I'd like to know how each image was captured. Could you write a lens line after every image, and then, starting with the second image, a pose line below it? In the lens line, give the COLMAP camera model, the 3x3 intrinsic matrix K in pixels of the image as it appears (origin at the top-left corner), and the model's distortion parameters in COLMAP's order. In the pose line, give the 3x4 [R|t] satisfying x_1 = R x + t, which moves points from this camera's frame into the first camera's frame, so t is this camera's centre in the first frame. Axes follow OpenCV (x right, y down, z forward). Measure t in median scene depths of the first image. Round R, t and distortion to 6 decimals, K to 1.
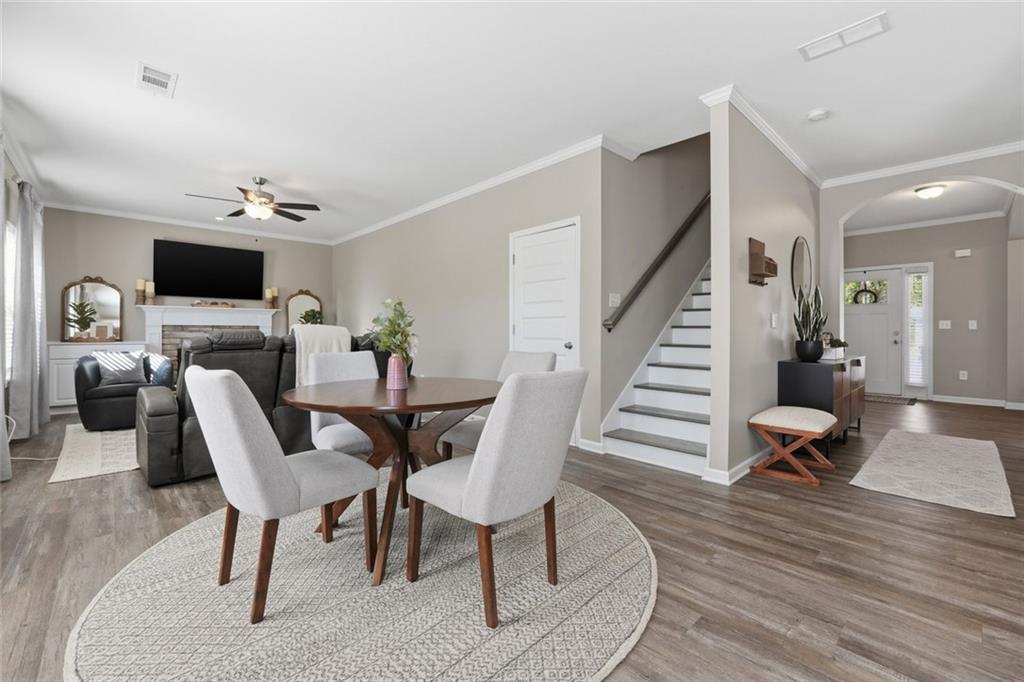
lens RADIAL K [[436.4, 0, 514.6], [0, 436.4, 332.8], [0, 0, 1]] dist [-0.012805, 0.004928]
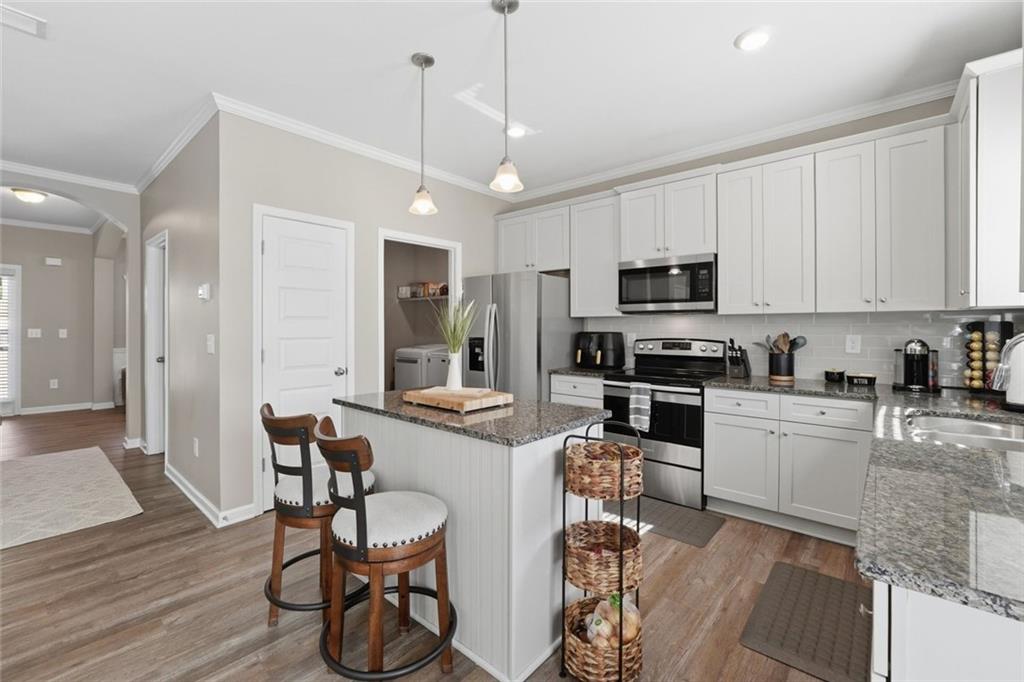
lens RADIAL K [[436.4, 0, 507.6], [0, 436.4, 322.9], [0, 0, 1]] dist [-0.012805, 0.004928]
pose [[-0.091642, 0.006531, 0.995771, -0.110321], [-0.005364, 0.999961, -0.007053, -0.075225], [-0.995778, -0.005988, -0.091603, 0.077803]]
